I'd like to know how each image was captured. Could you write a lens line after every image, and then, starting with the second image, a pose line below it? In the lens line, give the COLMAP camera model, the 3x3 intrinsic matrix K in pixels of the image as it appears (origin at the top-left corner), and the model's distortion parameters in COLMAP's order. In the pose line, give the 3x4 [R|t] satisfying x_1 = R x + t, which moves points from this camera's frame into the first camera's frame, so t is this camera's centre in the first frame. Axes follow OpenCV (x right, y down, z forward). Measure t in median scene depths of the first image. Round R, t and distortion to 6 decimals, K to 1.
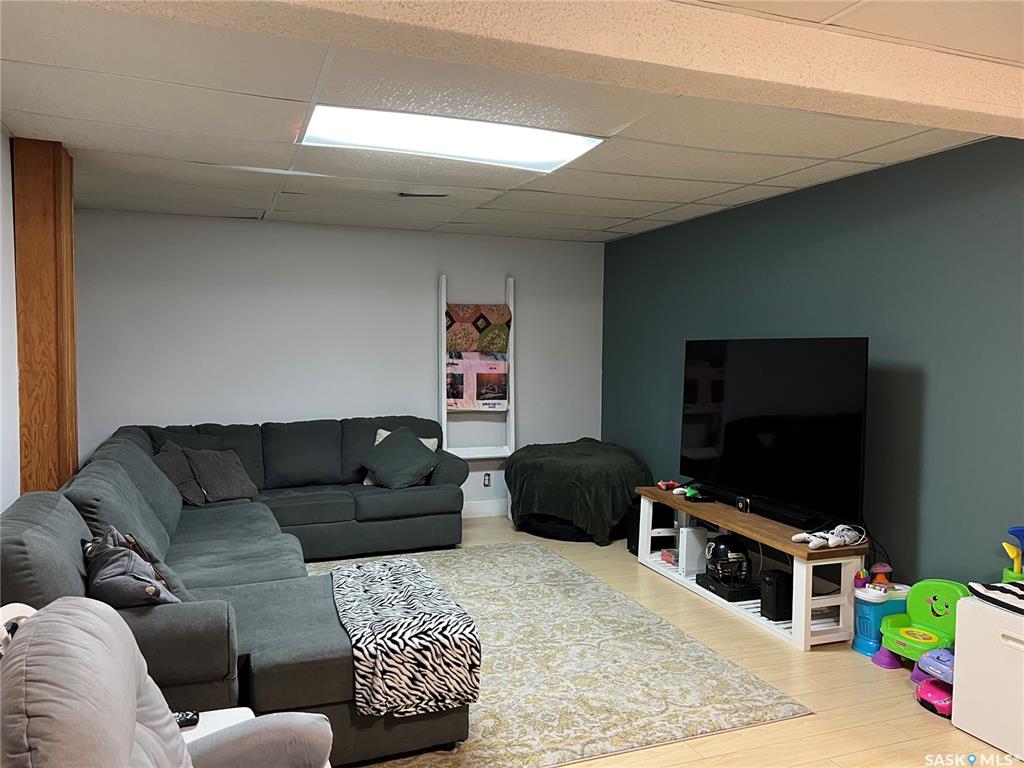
lens RADIAL K [[772.3, 0, 513.7], [0, 772.3, 384.3], [0, 0, 1]] dist [0.029820, -0.008115]
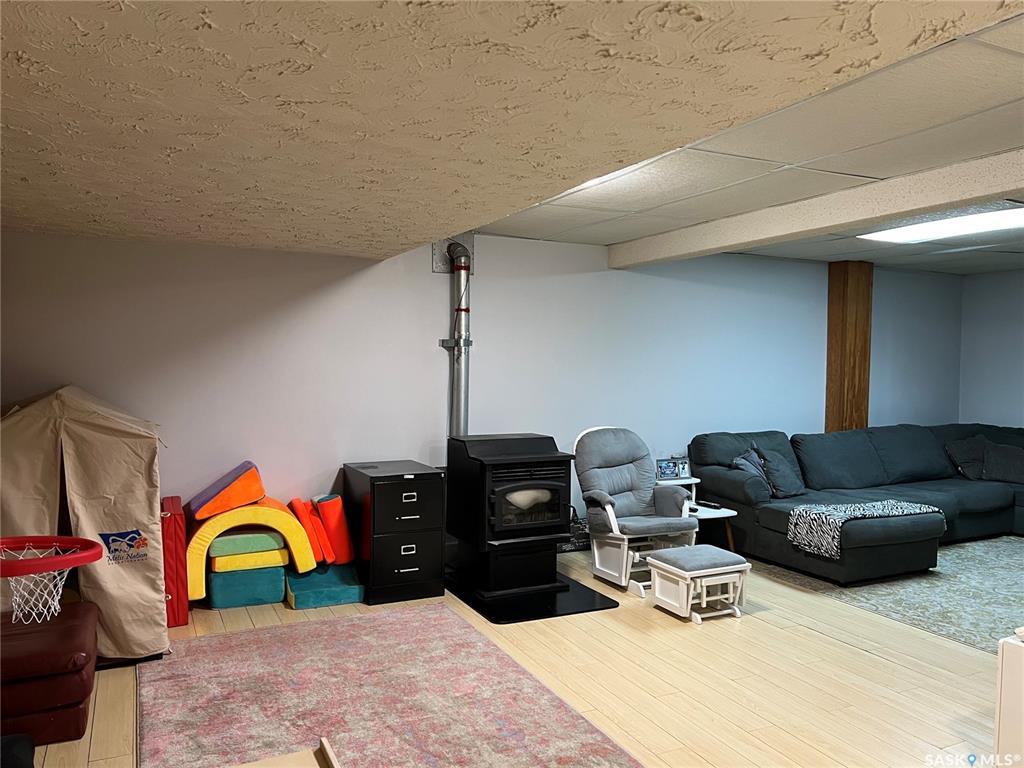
lens RADIAL K [[772.3, 0, 513.1], [0, 772.3, 386.0], [0, 0, 1]] dist [0.029820, -0.008115]
pose [[0.083904, 0.022954, -0.996209, 1.428591], [-0.059595, 0.998061, 0.017978, 0.014501], [0.994690, 0.057861, 0.085110, 0.054101]]
